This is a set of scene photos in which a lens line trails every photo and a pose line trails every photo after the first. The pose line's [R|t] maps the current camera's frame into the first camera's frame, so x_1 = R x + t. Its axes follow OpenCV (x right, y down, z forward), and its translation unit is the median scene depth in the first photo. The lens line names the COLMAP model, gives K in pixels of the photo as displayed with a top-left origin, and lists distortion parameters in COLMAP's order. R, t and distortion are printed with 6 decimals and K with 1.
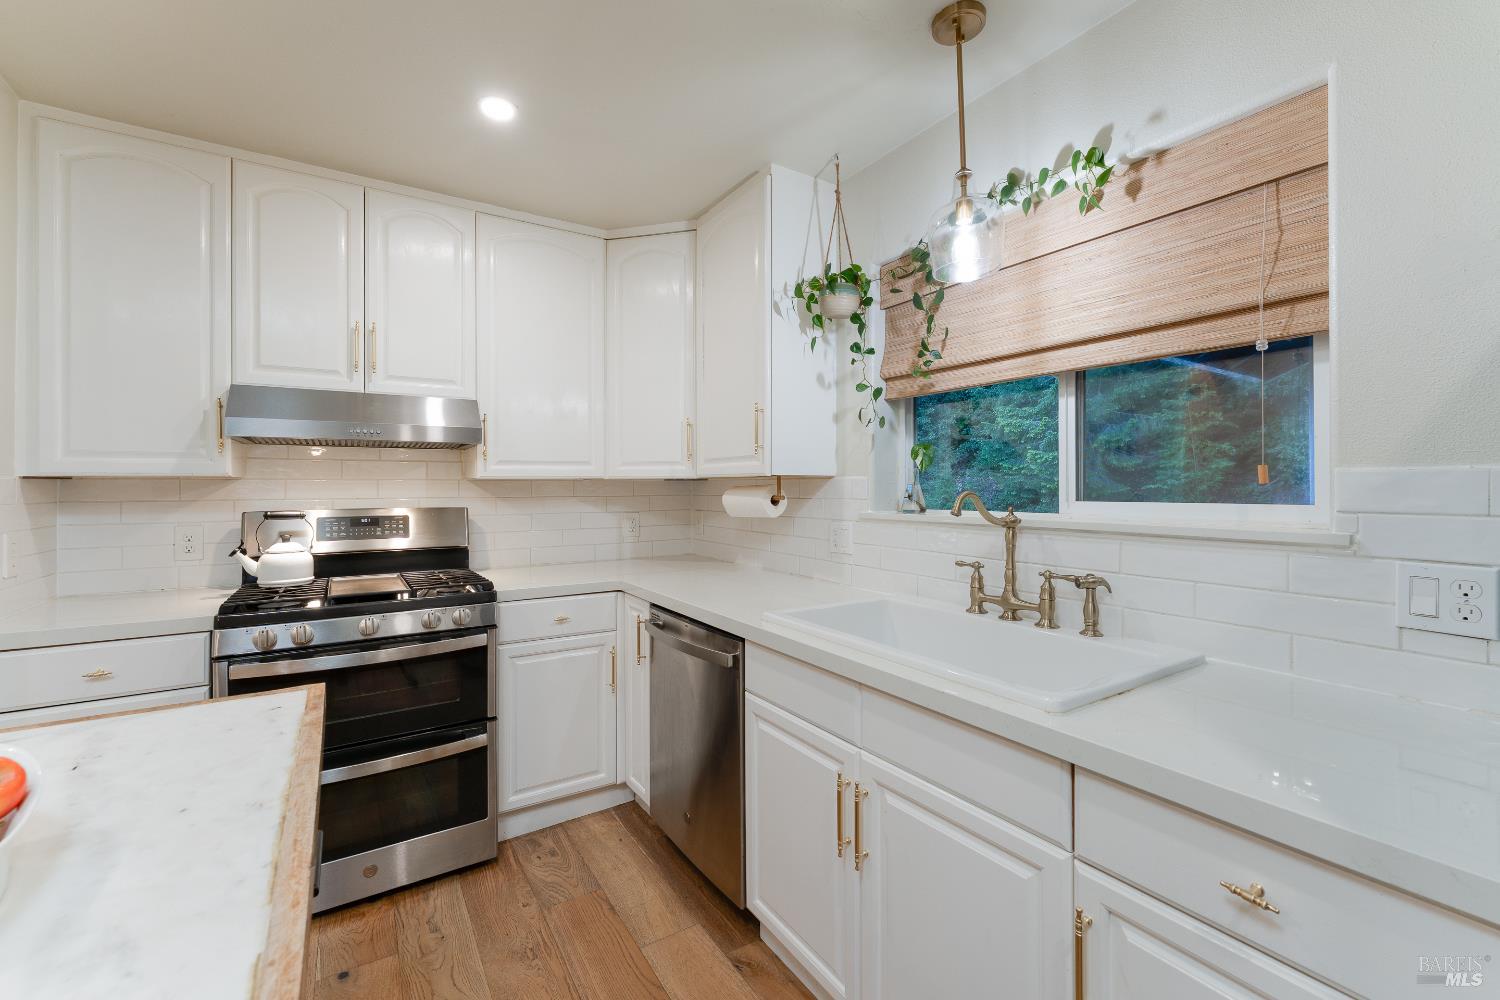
lens RADIAL K [[613.8, 0, 714.2], [0, 613.8, 490.0], [0, 0, 1]] dist [-0.003596, 0.000603]
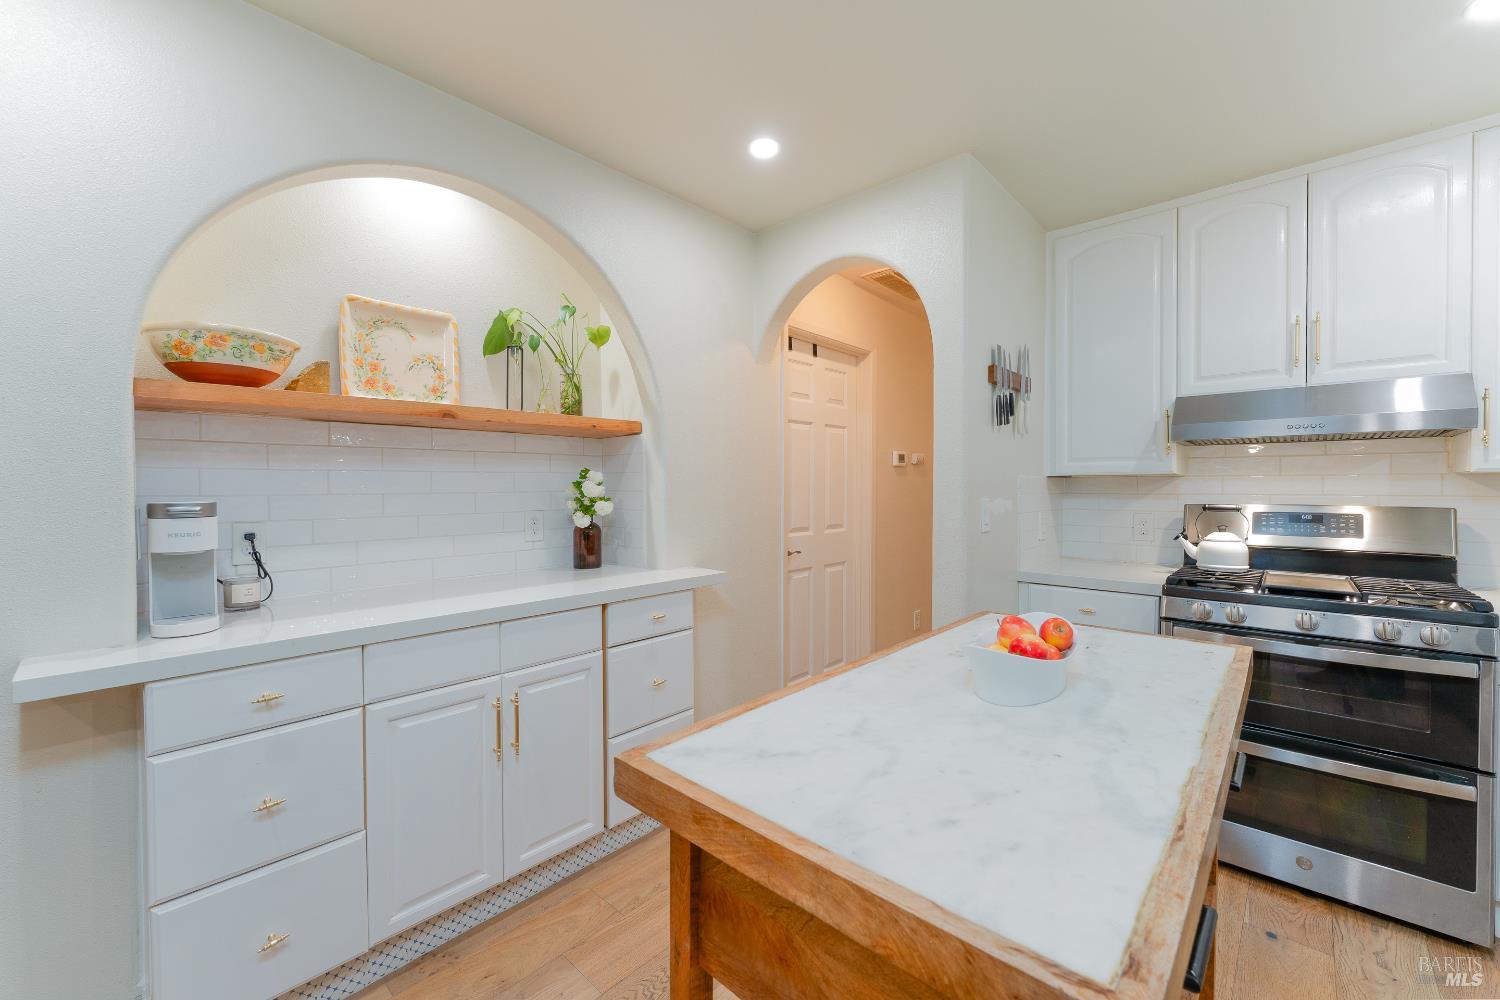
lens RADIAL K [[613.8, 0, 754.5], [0, 613.8, 488.0], [0, 0, 1]] dist [-0.003596, 0.000603]
pose [[0.298970, 0.003396, -0.954257, 0.111133], [-0.006257, 0.999979, 0.001598, 0.008293], [0.954242, 0.005493, 0.298985, -0.147142]]
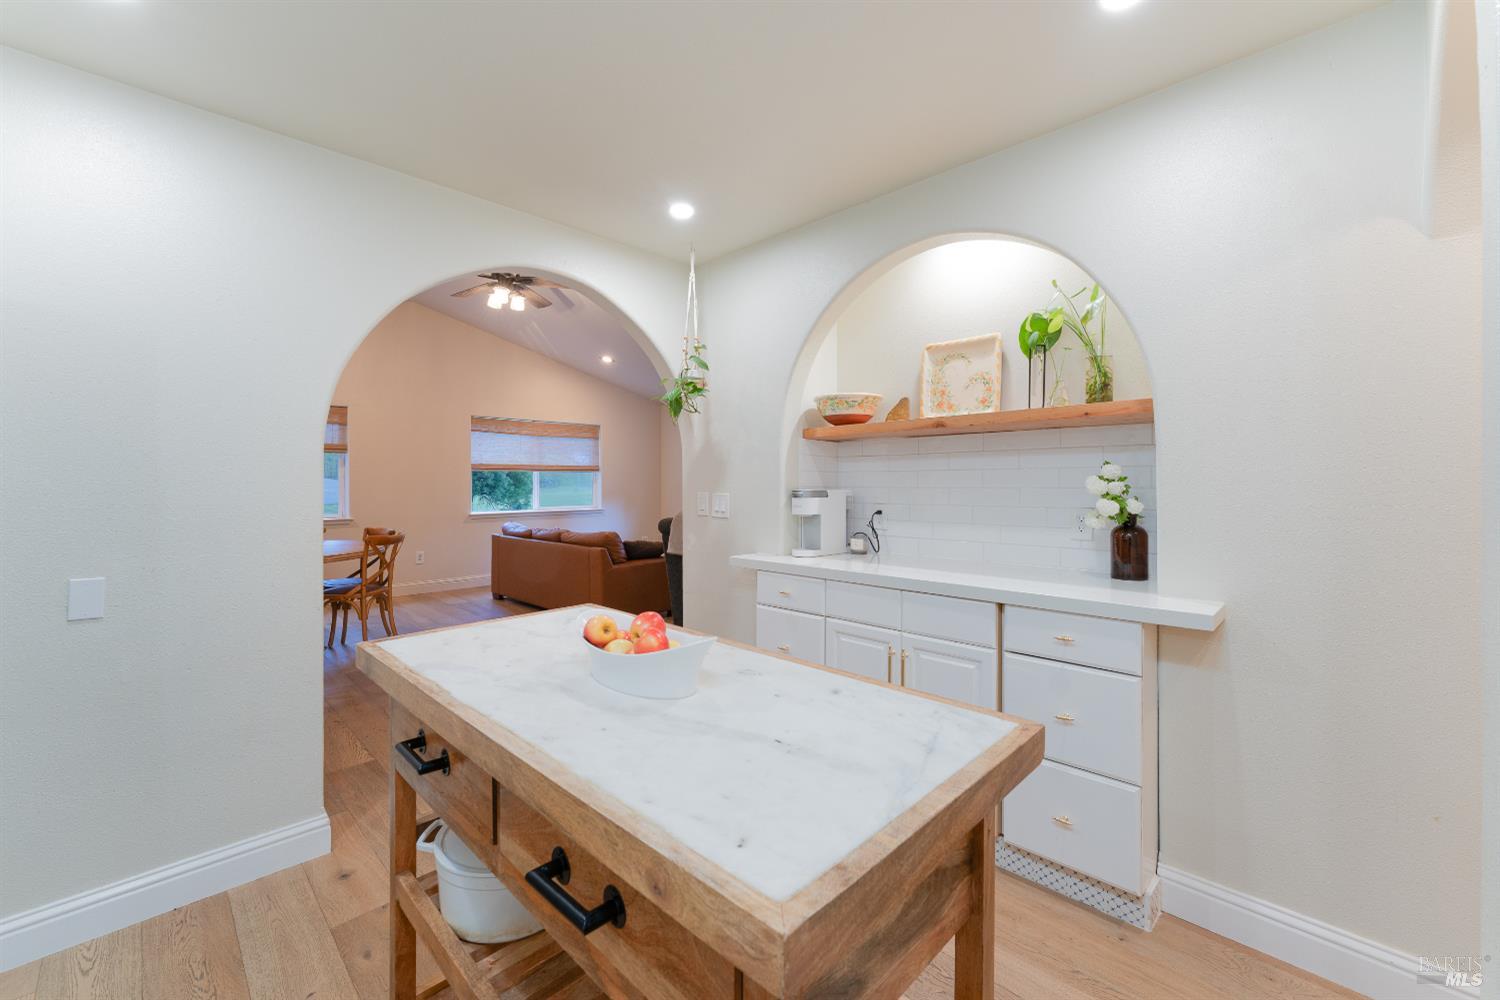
lens RADIAL K [[613.8, 0, 729.6], [0, 613.8, 481.0], [0, 0, 1]] dist [-0.003596, 0.000603]
pose [[-0.973035, -0.001058, -0.230655, -0.294017], [-0.002083, 0.999989, 0.004200, 0.003163], [0.230648, 0.004567, -0.973027, 0.809326]]
